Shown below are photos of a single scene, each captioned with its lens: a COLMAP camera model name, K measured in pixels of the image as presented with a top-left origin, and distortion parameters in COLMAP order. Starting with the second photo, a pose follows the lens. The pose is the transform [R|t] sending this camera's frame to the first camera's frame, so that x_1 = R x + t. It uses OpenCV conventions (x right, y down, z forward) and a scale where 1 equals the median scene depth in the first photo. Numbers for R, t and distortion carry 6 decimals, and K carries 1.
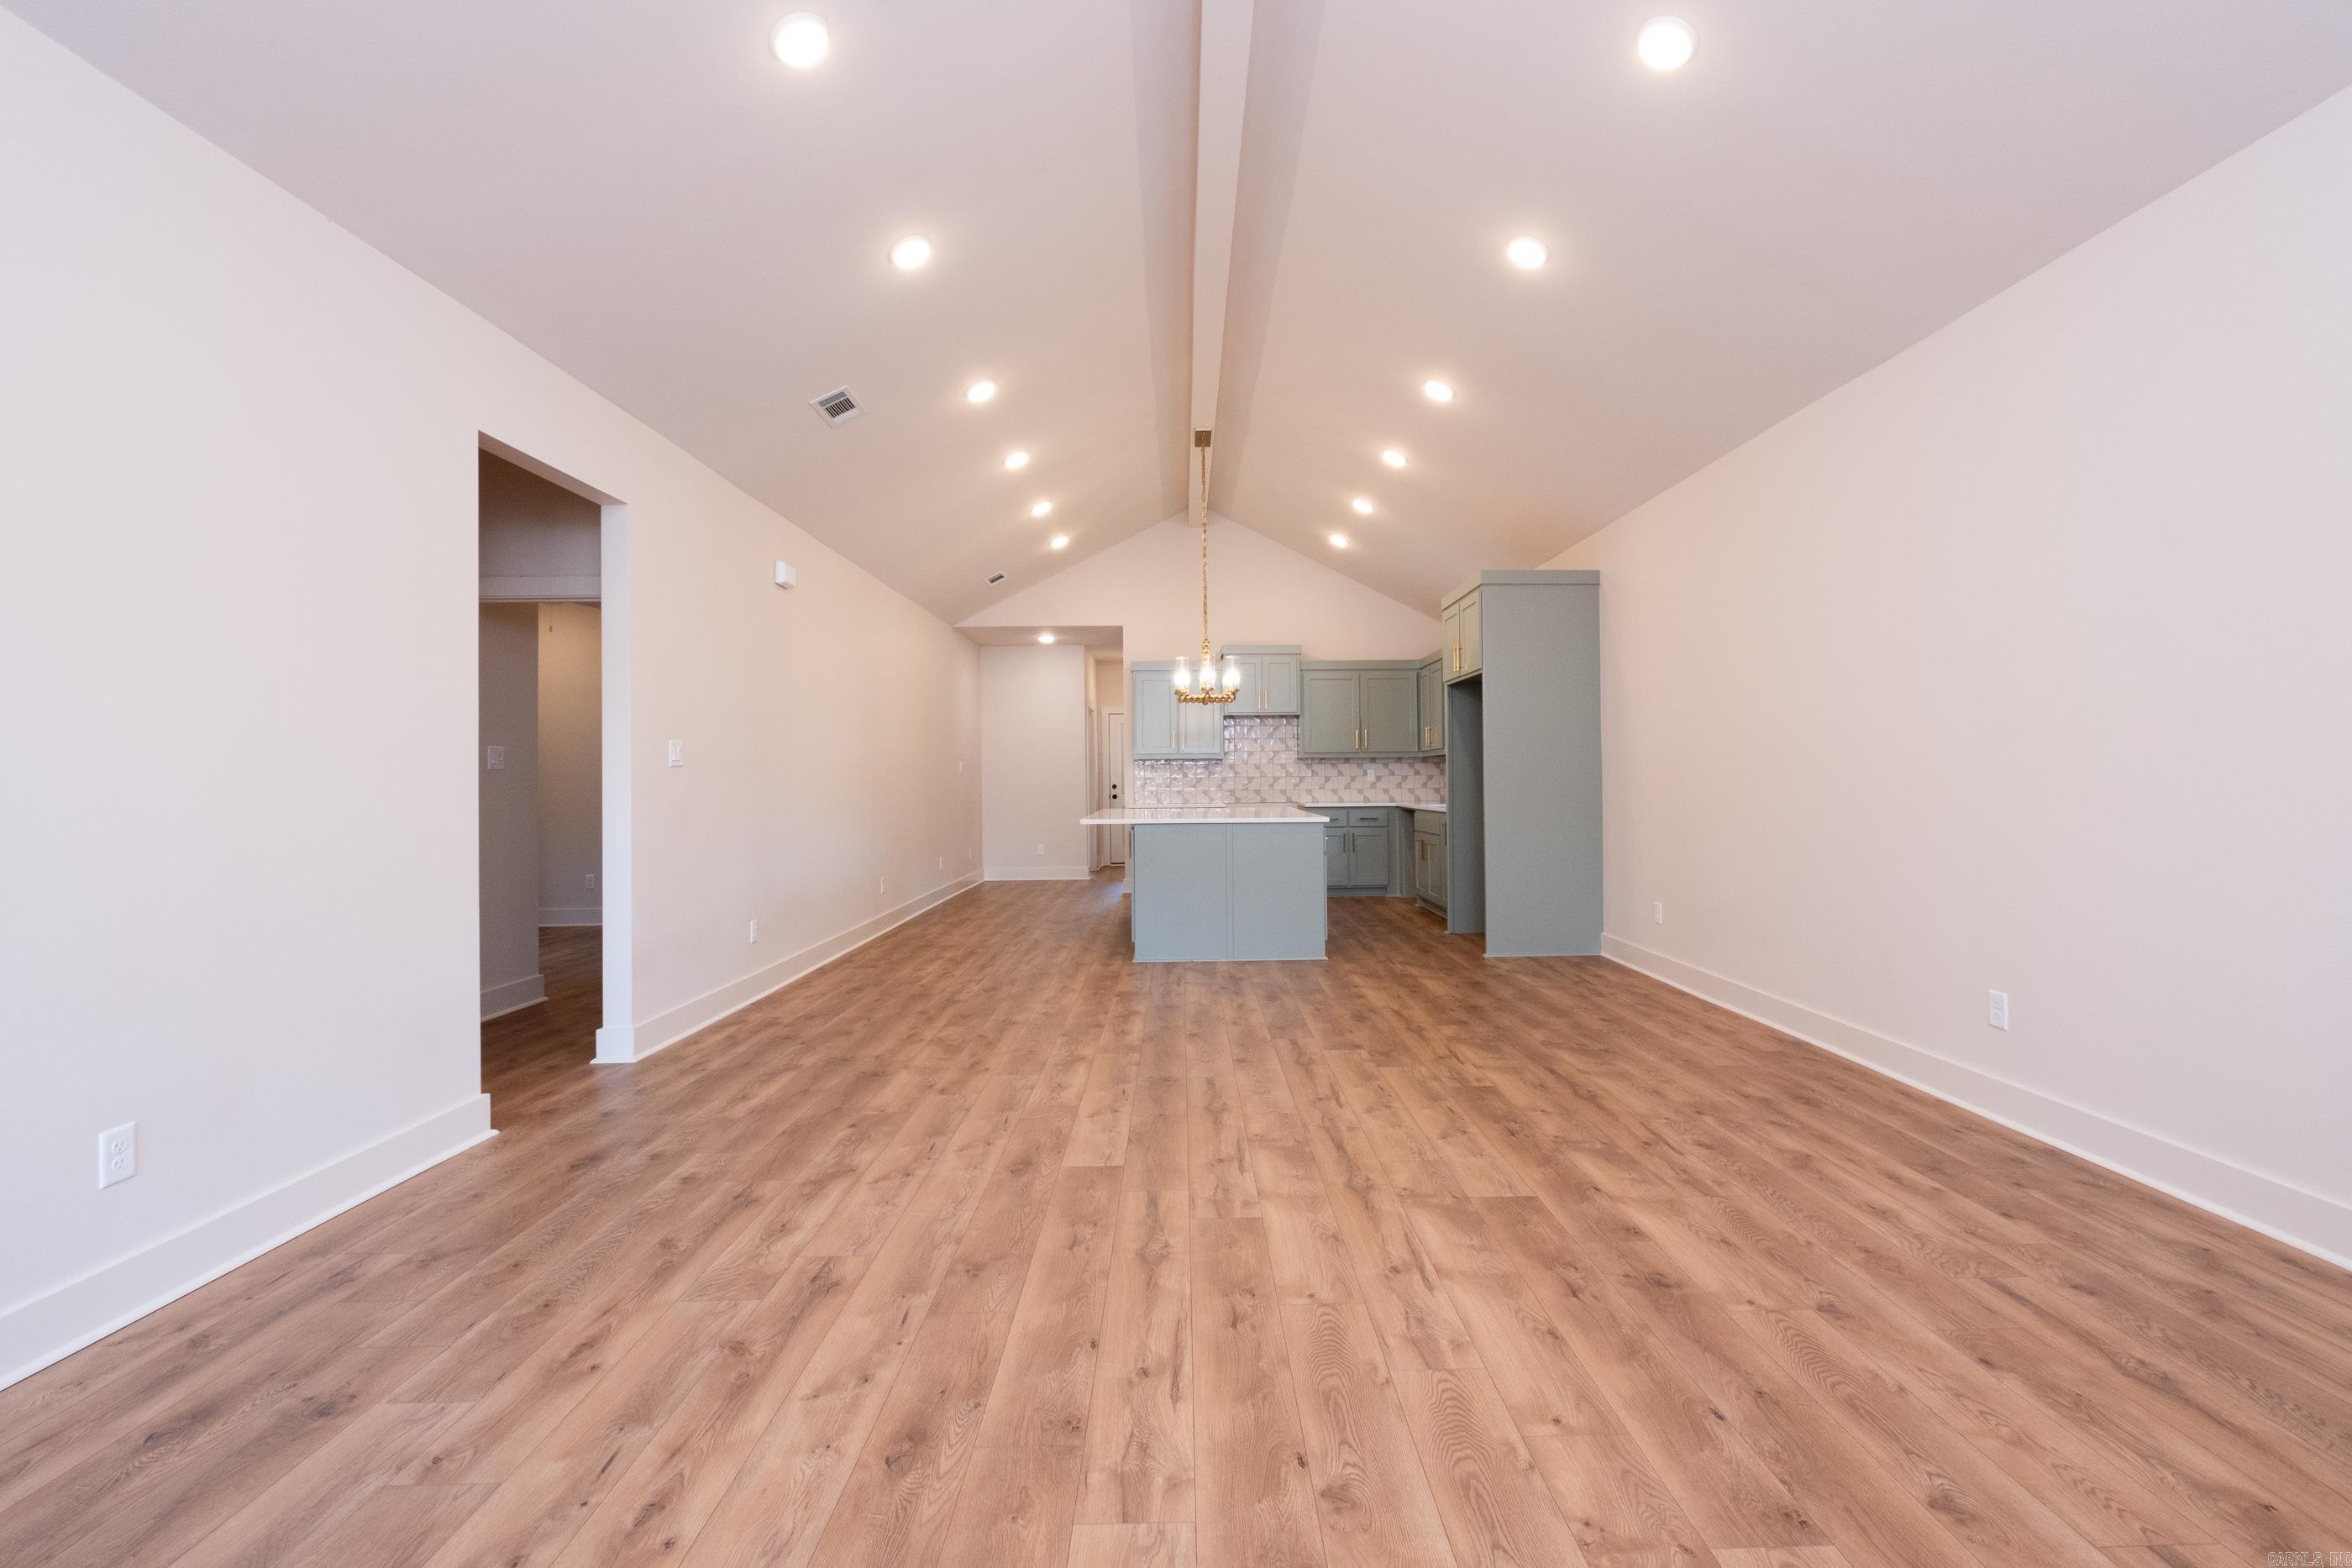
lens RADIAL K [[1022.4, 0, 1197.9], [0, 1022.4, 740.4], [0, 0, 1]] dist [0.001699, -0.000927]
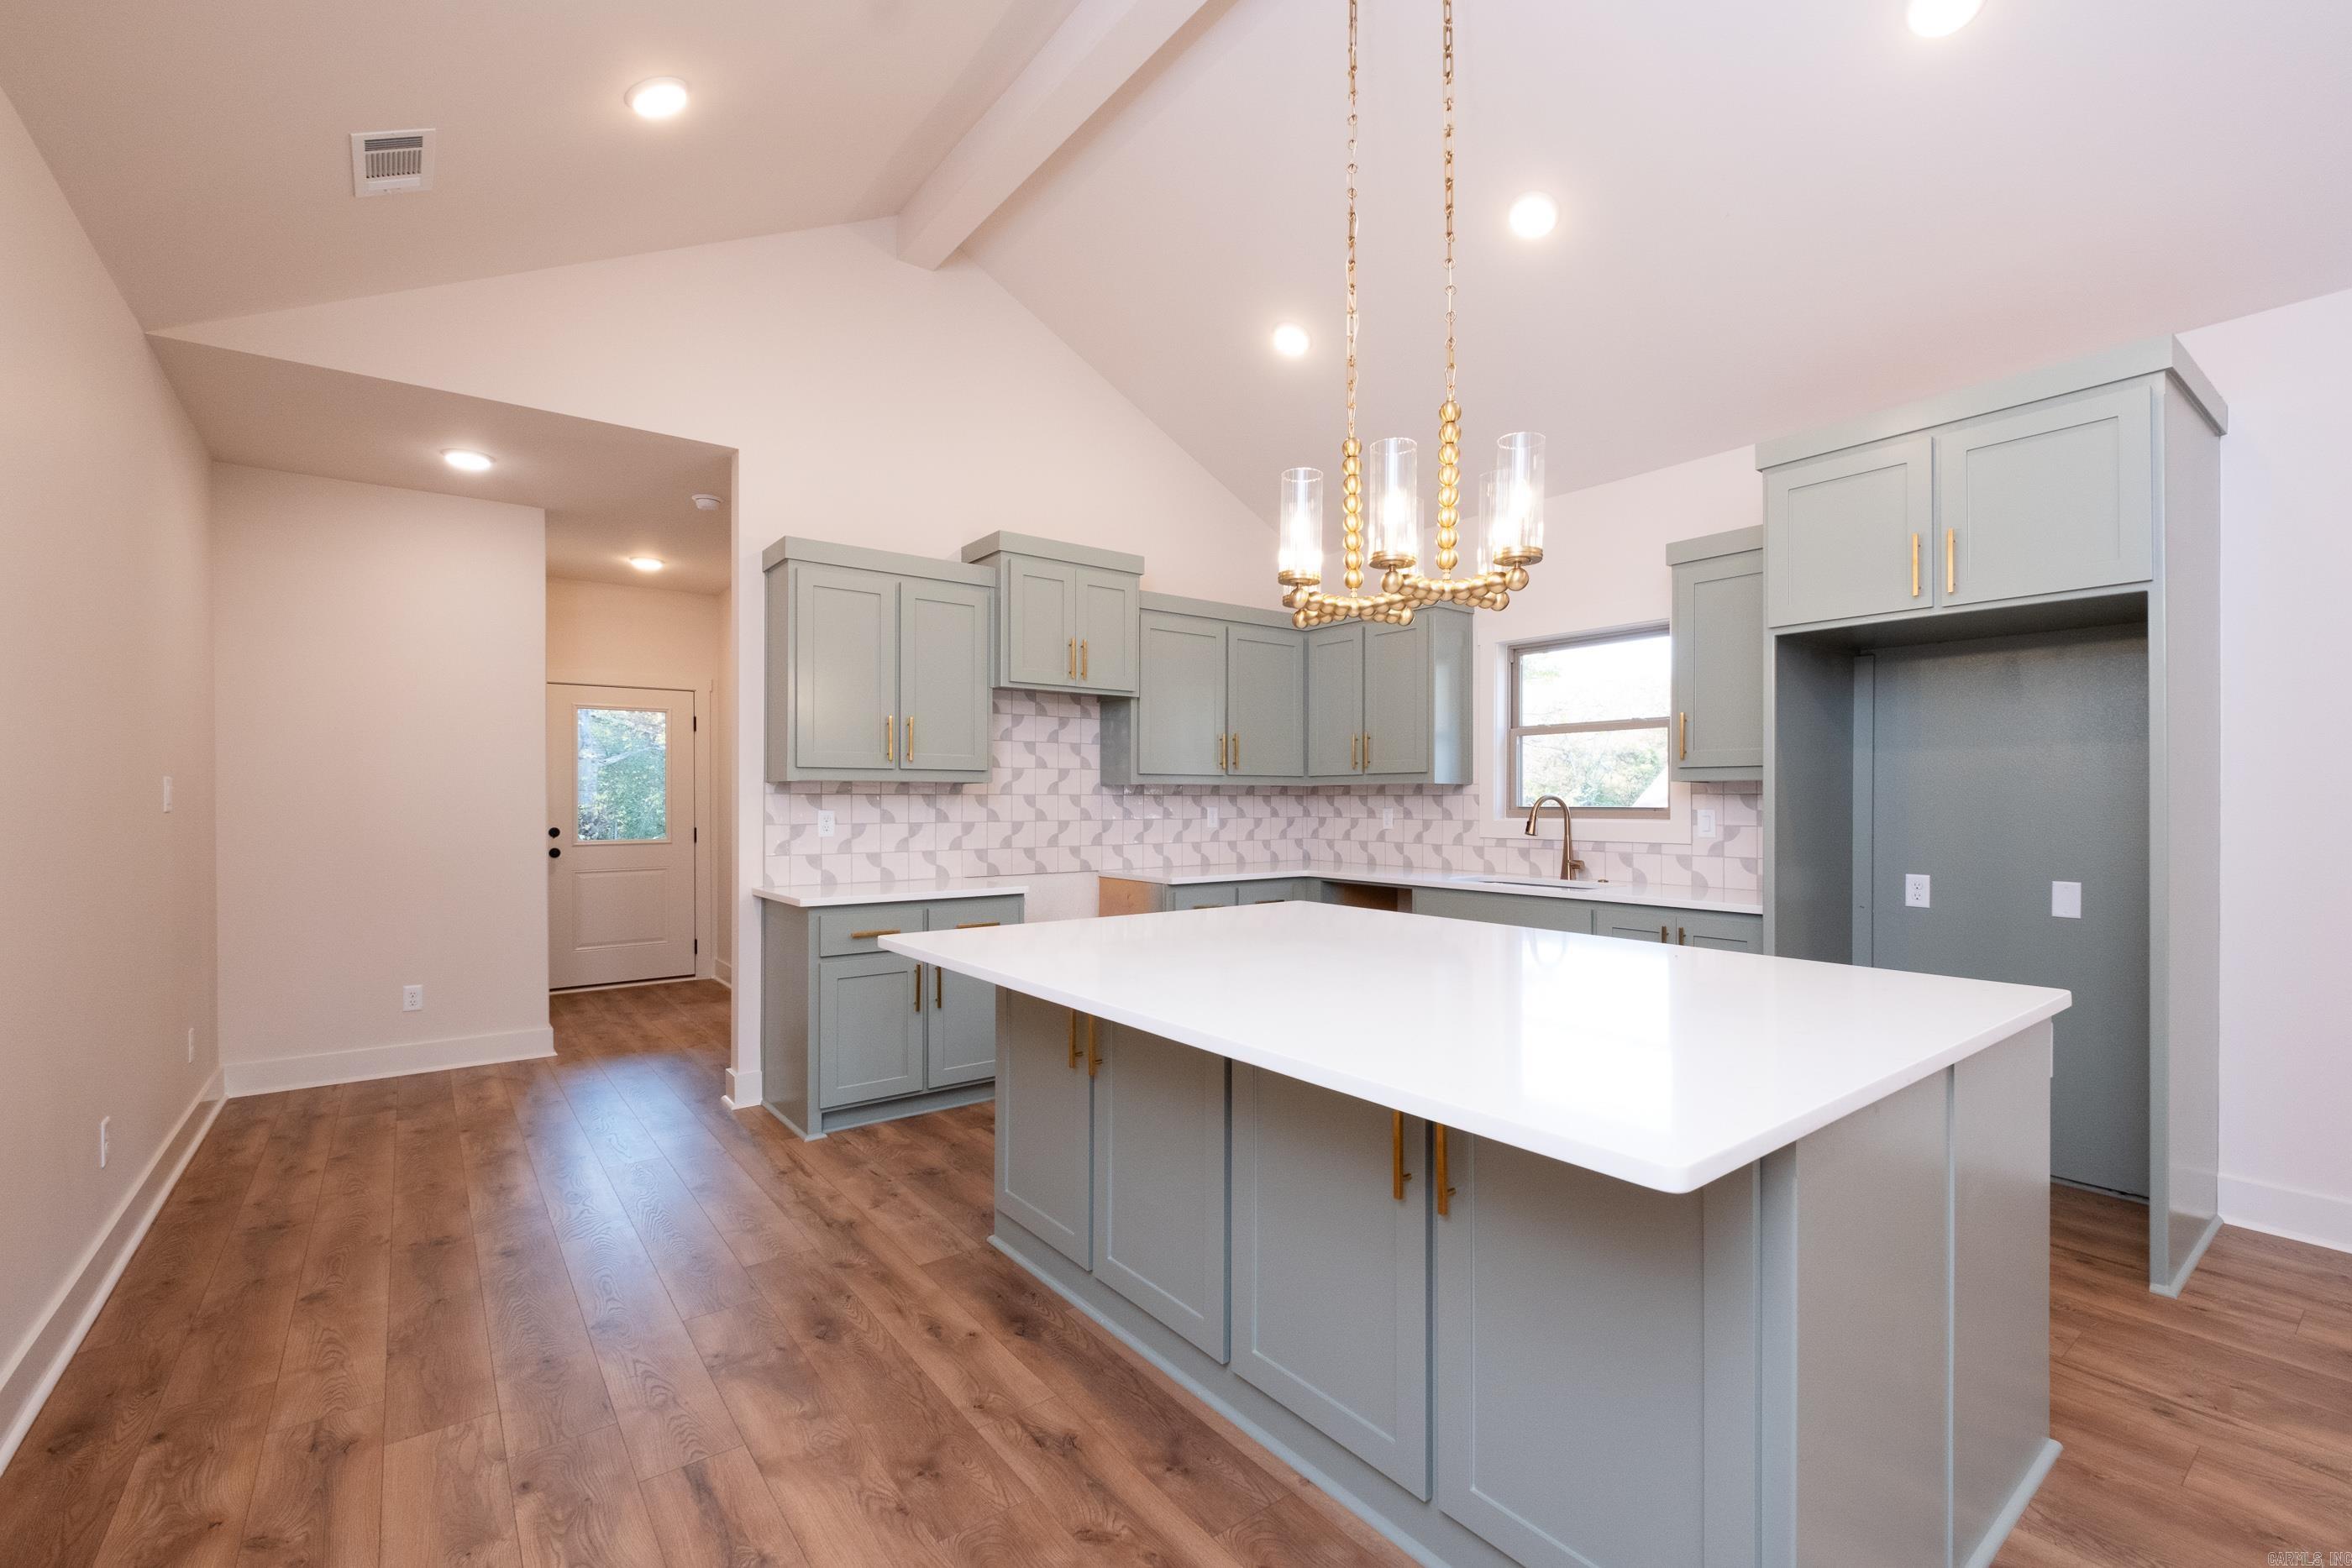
lens RADIAL K [[1013.0, 0, 1182.2], [0, 1013.0, 793.4], [0, 0, 1]] dist [0.000631, -0.000922]
pose [[0.804543, 0.013423, 0.593743, -0.487627], [-0.030361, 0.999367, 0.018548, 0.033199], [-0.593118, -0.032949, 0.804441, 1.651482]]
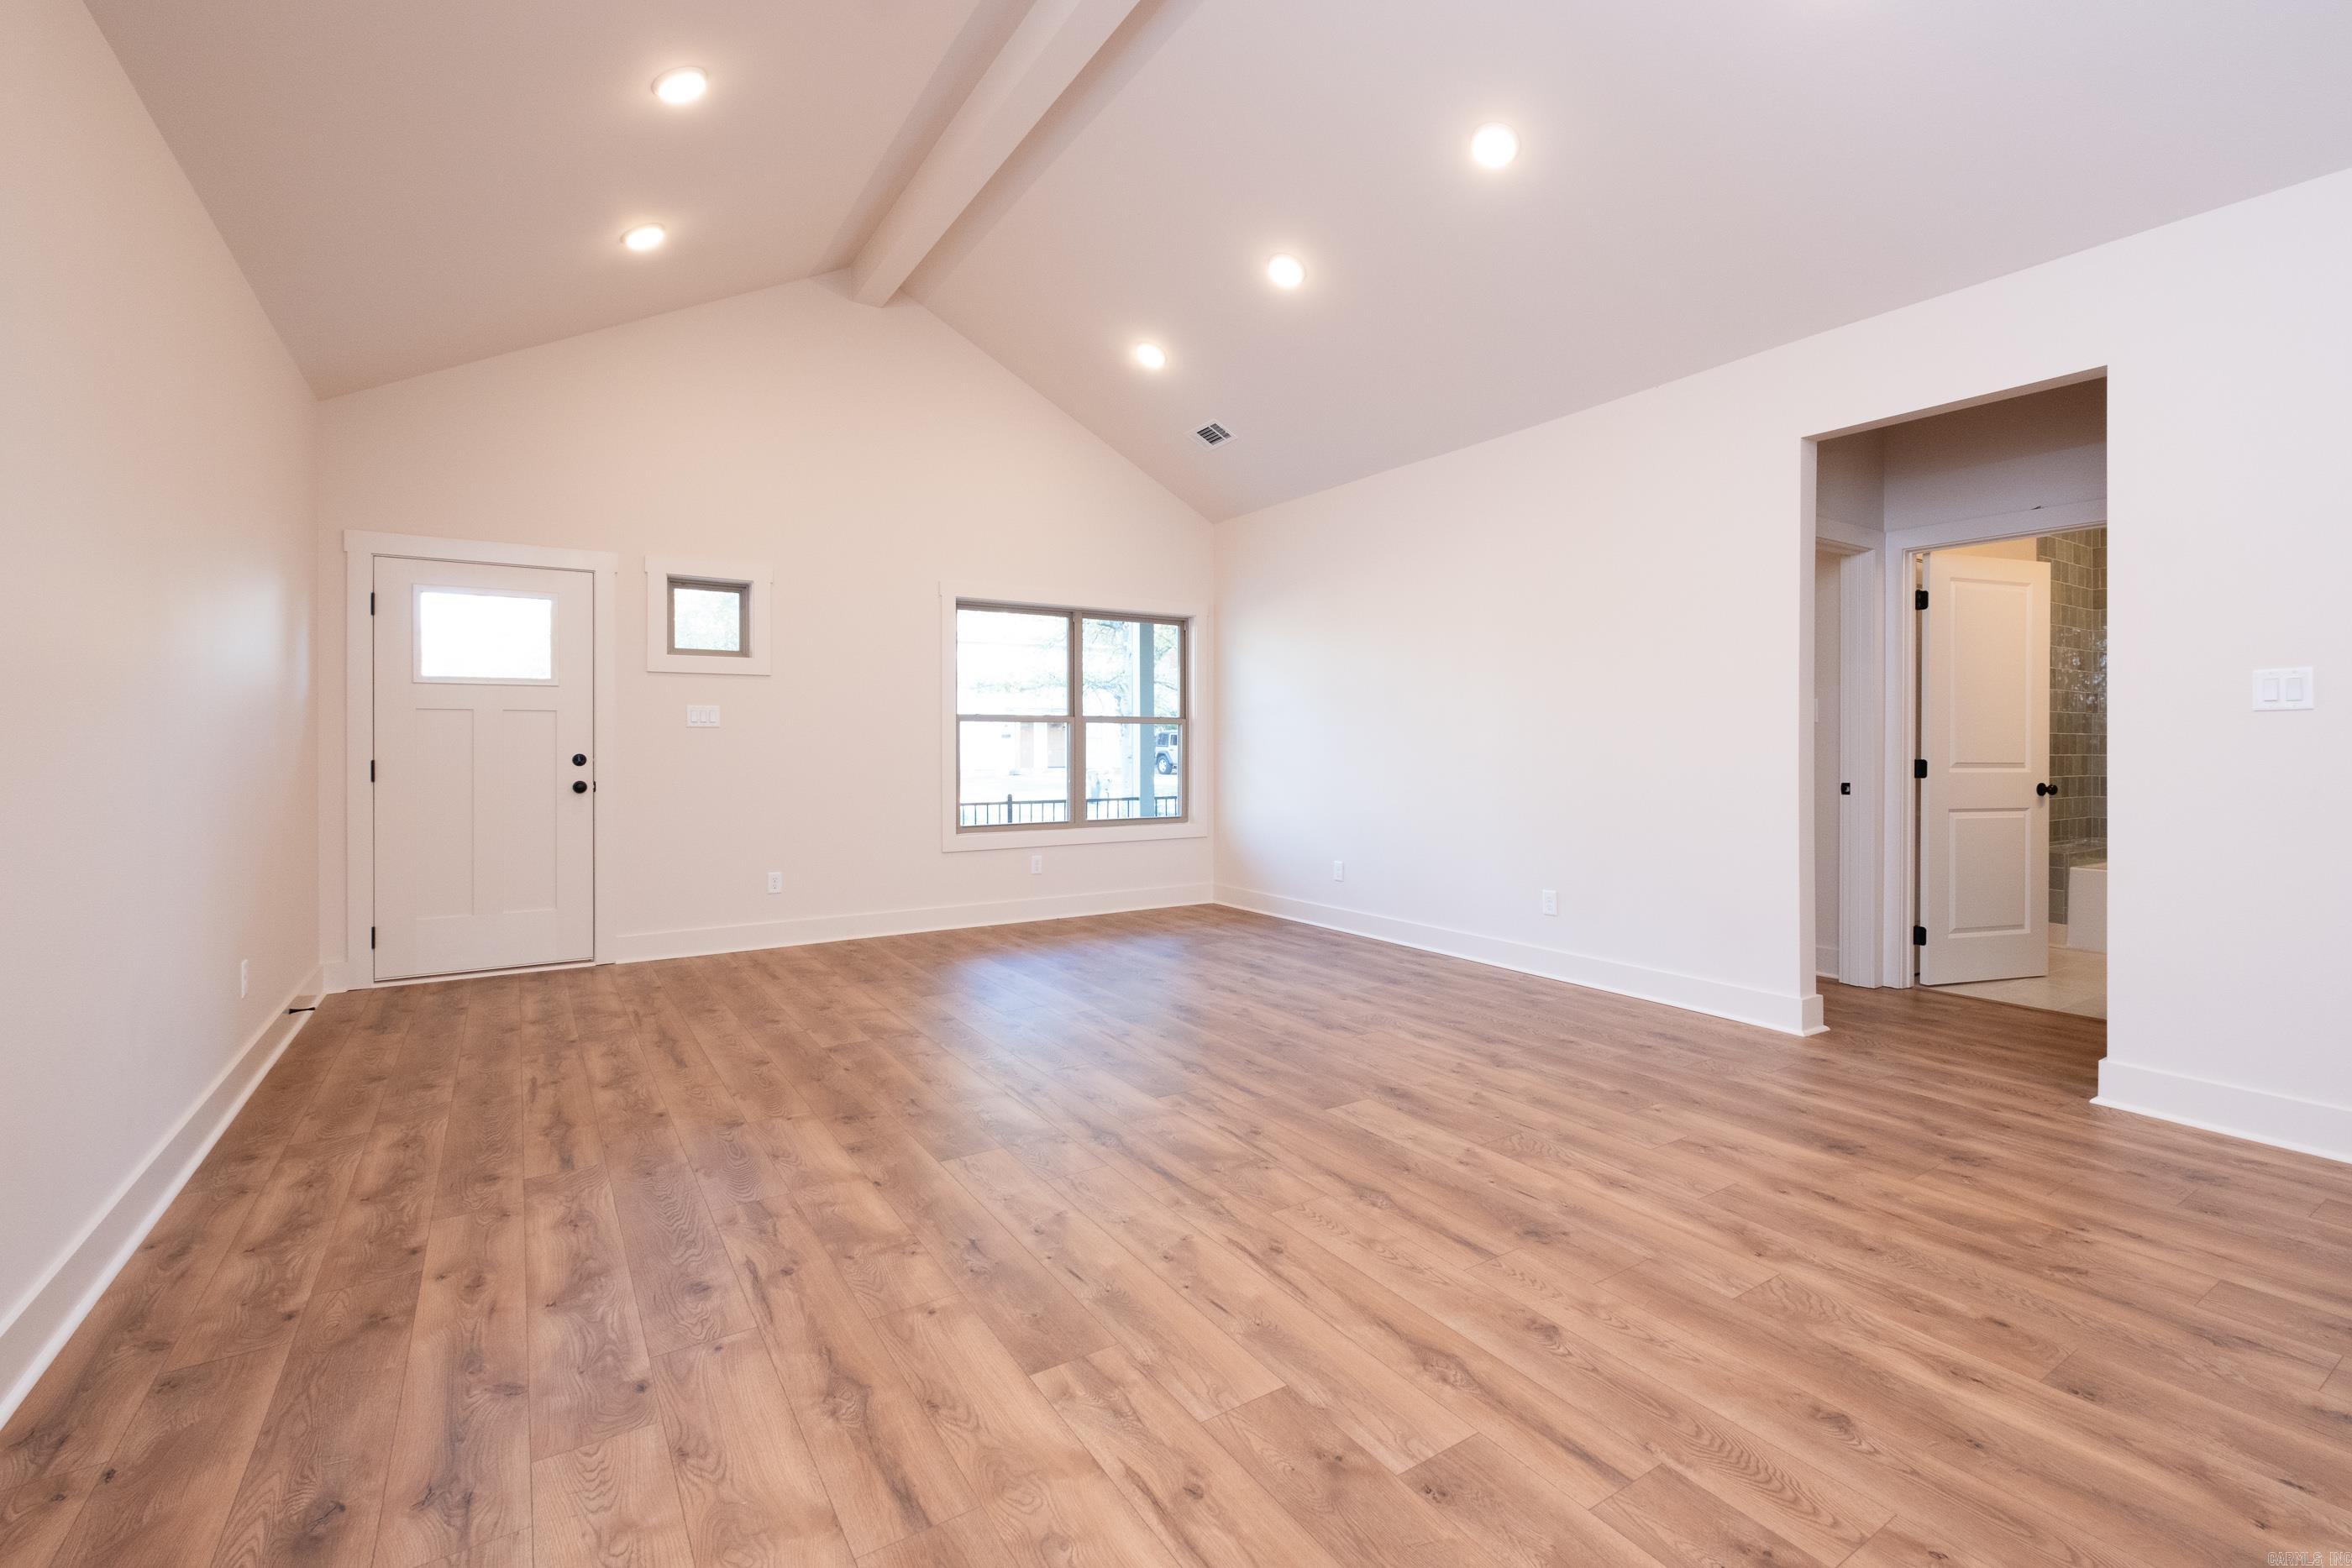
lens RADIAL K [[1026.8, 0, 1170.1], [0, 1026.8, 753.5], [0, 0, 1]] dist [0.004761, -0.000782]
pose [[-0.853182, 0.018224, -0.521295, 0.506365], [0.030891, 0.999401, -0.015619, 0.053947], [0.520698, -0.029430, -0.853234, 1.535917]]
